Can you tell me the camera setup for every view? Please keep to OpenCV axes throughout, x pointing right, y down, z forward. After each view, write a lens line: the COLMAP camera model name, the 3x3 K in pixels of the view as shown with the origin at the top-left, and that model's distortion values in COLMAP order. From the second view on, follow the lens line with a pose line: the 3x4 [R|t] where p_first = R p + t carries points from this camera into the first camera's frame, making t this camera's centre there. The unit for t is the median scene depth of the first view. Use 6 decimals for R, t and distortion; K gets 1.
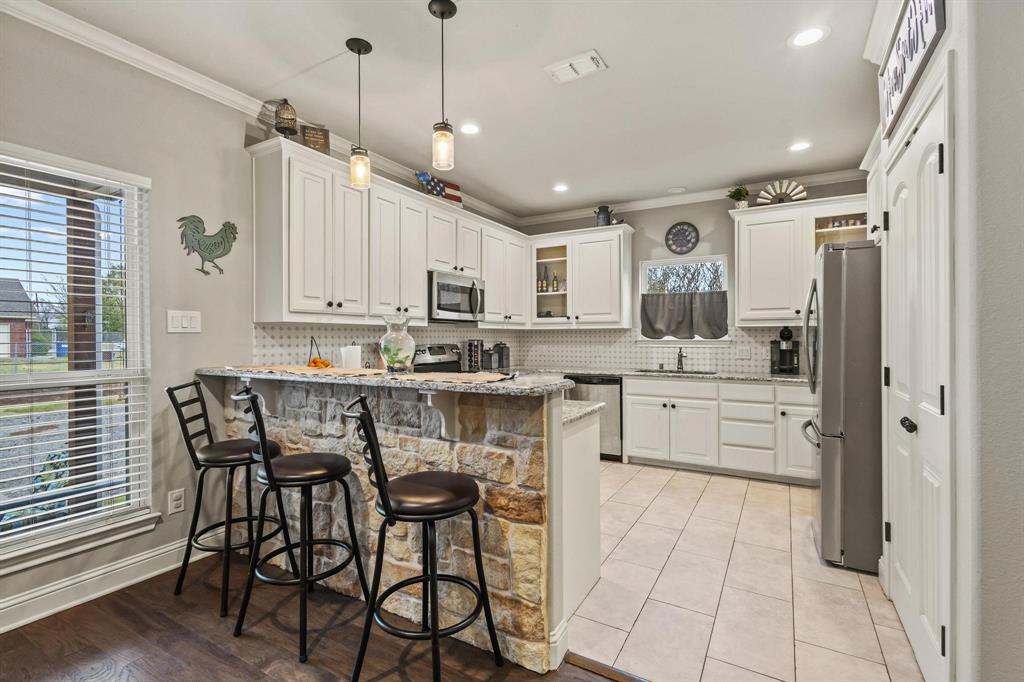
lens RADIAL K [[468.9, 0, 512.4], [0, 468.9, 336.3], [0, 0, 1]] dist [0.006517, -0.001862]
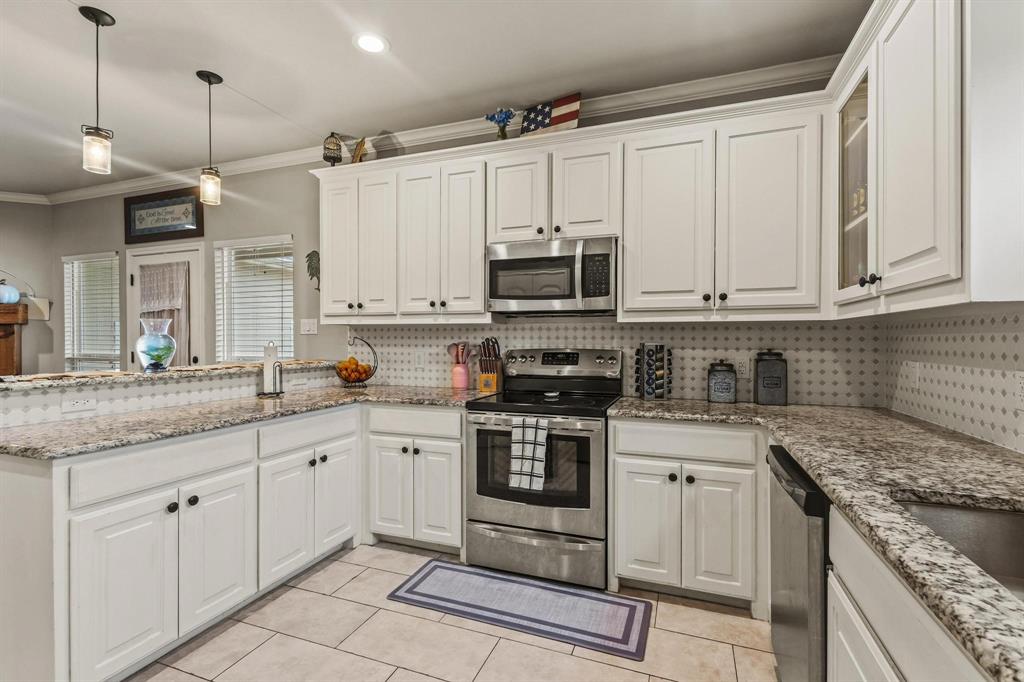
lens RADIAL K [[468.9, 0, 516.3], [0, 468.9, 341.0], [0, 0, 1]] dist [0.006517, -0.001862]
pose [[0.168058, 0.007892, -0.985745, 0.484464], [-0.000127, 0.999968, 0.007984, 0.000605], [0.985777, -0.001216, 0.168054, 0.818352]]
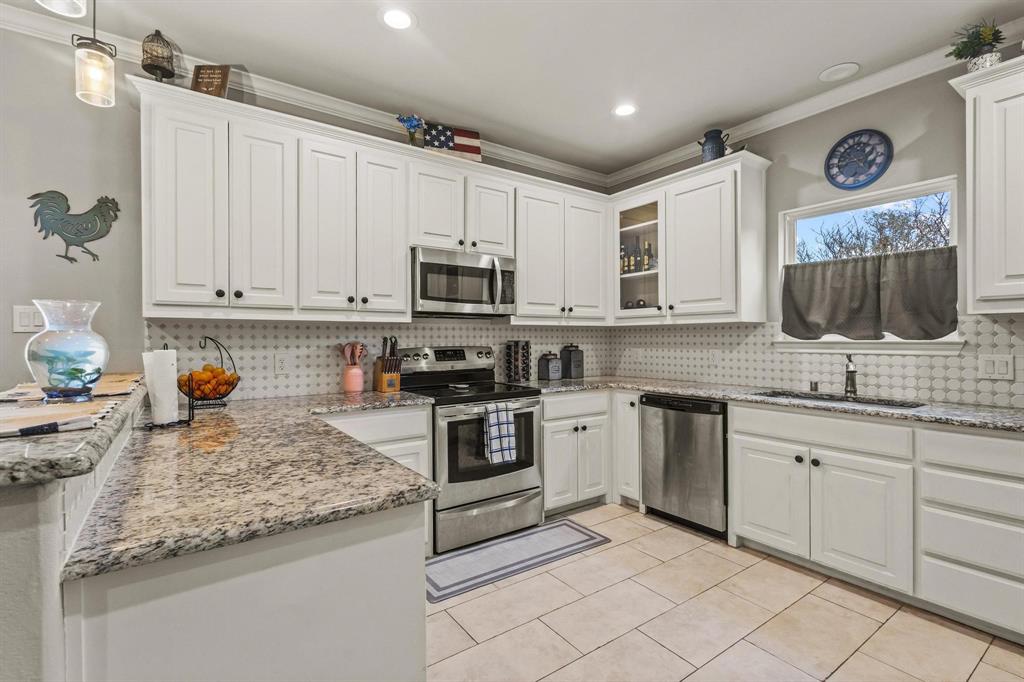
lens RADIAL K [[468.9, 0, 513.7], [0, 468.9, 339.6], [0, 0, 1]] dist [0.006517, -0.001862]
pose [[0.909279, 0.000193, -0.416186, 0.245970], [0.002588, 0.999978, 0.006118, 0.001443], [0.416178, -0.006640, 0.909259, 0.350249]]
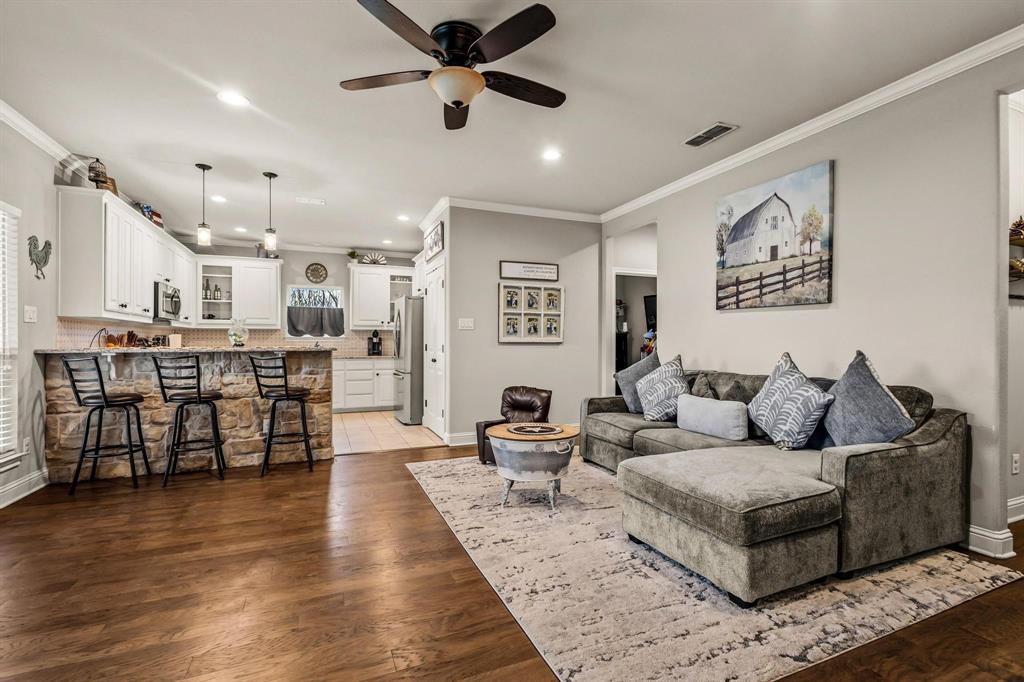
lens RADIAL K [[468.9, 0, 512.2], [0, 468.9, 341.2], [0, 0, 1]] dist [0.006517, -0.001862]
pose [[0.608479, 0.004210, 0.793559, -0.550717], [-0.001881, 0.999991, -0.003864, 0.029177], [-0.793568, 0.000859, 0.608481, -0.548106]]
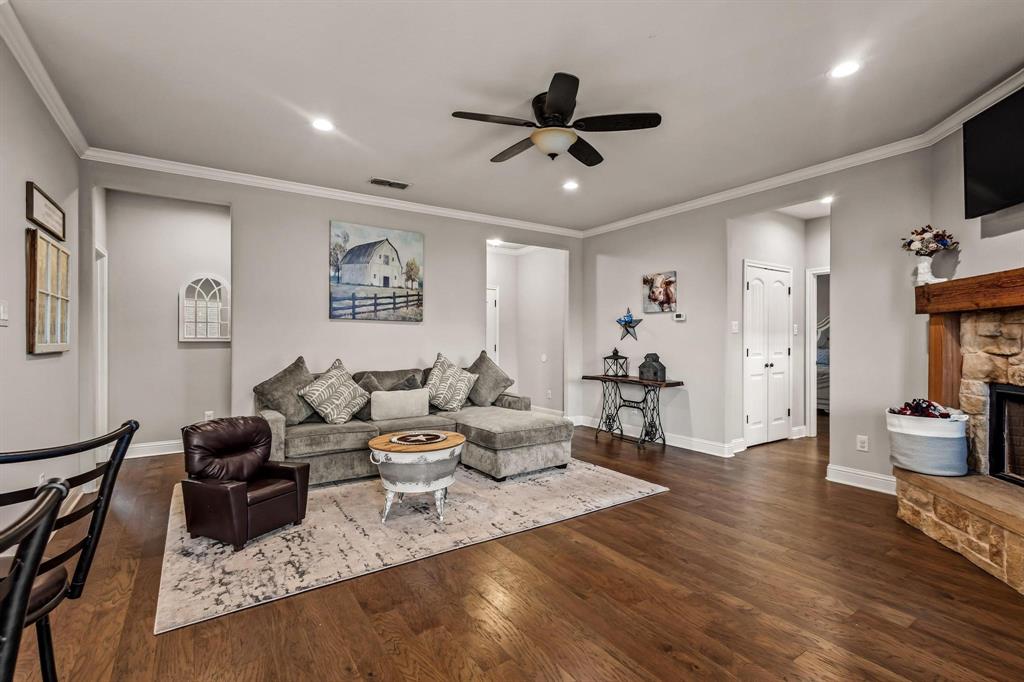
lens RADIAL K [[468.9, 0, 512.9], [0, 468.9, 341.2], [0, 0, 1]] dist [0.006517, -0.001862]
pose [[-0.897083, -0.000025, 0.441862, -0.397888], [0.001540, 0.999994, 0.003183, 0.011520], [-0.441859, 0.003536, -0.897077, 0.470744]]
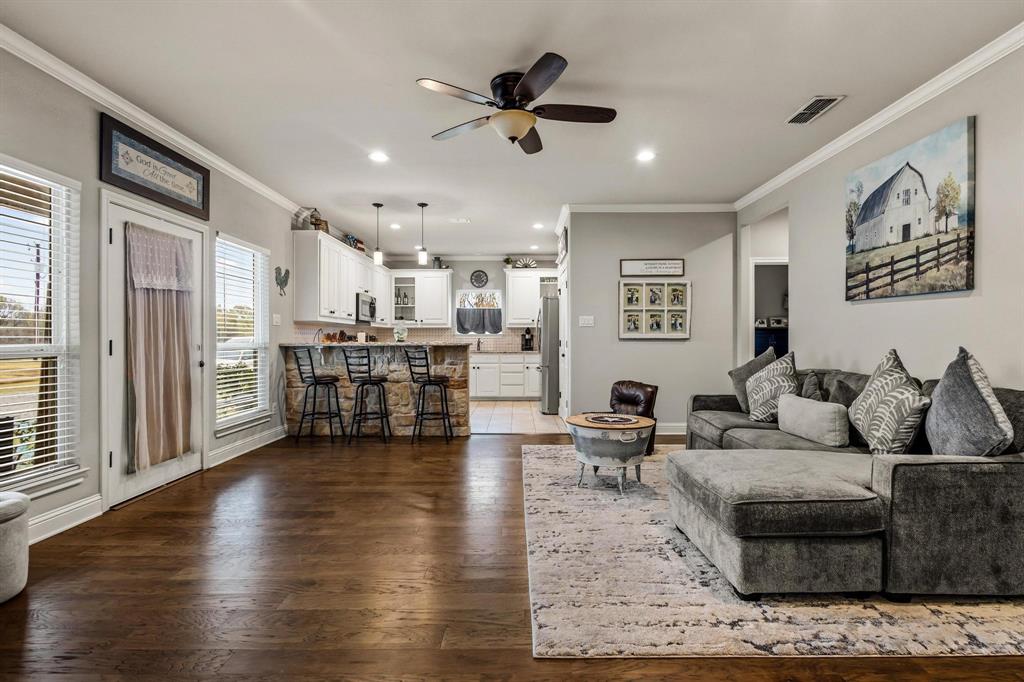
lens RADIAL K [[468.9, 0, 509.6], [0, 468.9, 337.6], [0, 0, 1]] dist [0.006517, -0.001862]
pose [[0.872706, 0.002825, 0.488237, -0.478851], [-0.001168, 0.999992, -0.003697, 0.030279], [-0.488244, 0.002657, 0.872703, -0.734574]]
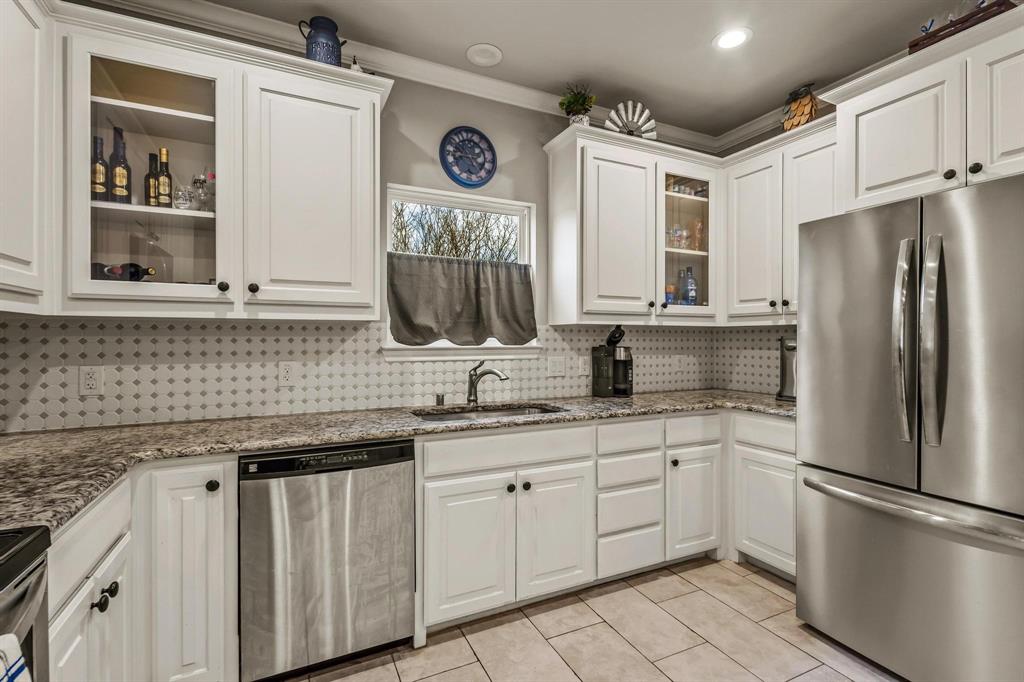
lens RADIAL K [[468.9, 0, 512.2], [0, 468.9, 339.9], [0, 0, 1]] dist [0.006517, -0.001862]
pose [[0.560064, 0.003609, 0.828441, -0.060794], [-0.001003, 0.999993, -0.003679, 0.001962], [-0.828448, 0.001229, 0.560064, 0.729483]]
